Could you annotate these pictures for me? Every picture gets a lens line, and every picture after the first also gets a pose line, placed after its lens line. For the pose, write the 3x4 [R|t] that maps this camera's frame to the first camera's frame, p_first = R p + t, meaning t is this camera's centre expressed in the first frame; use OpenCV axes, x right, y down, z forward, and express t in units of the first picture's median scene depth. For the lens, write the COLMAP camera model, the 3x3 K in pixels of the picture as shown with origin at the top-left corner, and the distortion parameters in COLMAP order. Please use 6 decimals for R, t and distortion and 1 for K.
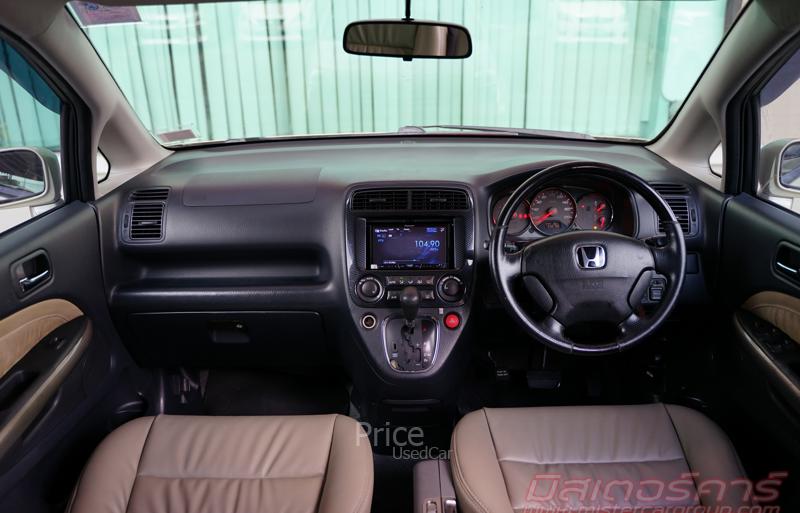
lens RADIAL K [[688.0, 0, 400.0], [0, 688.0, 256.5], [0, 0, 1]] dist [-0.001307, -0.001311]
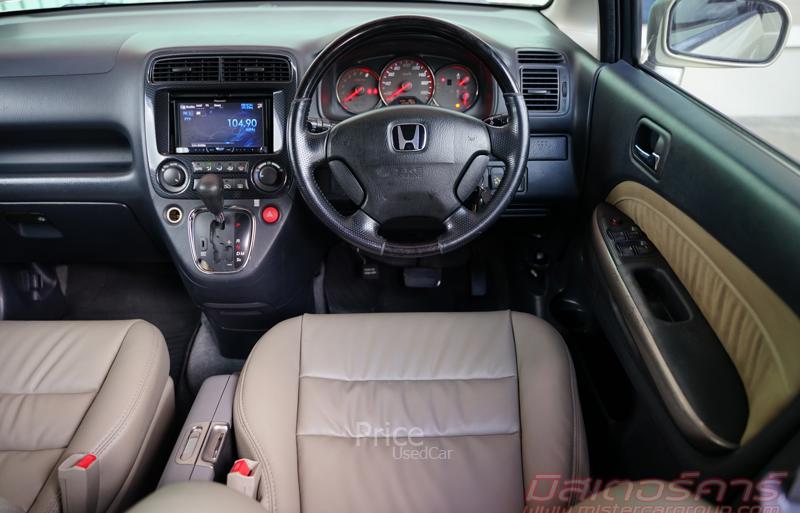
lens RADIAL K [[642.7, 0, 400.0], [0, 642.7, 256.5], [0, 0, 1]] dist [-0.002870, -0.001824]
pose [[0.999866, 0.006204, -0.015171, 0.249218], [-0.003625, 0.986380, 0.164441, 0.012903], [0.015985, -0.164364, 0.986270, 0.203981]]
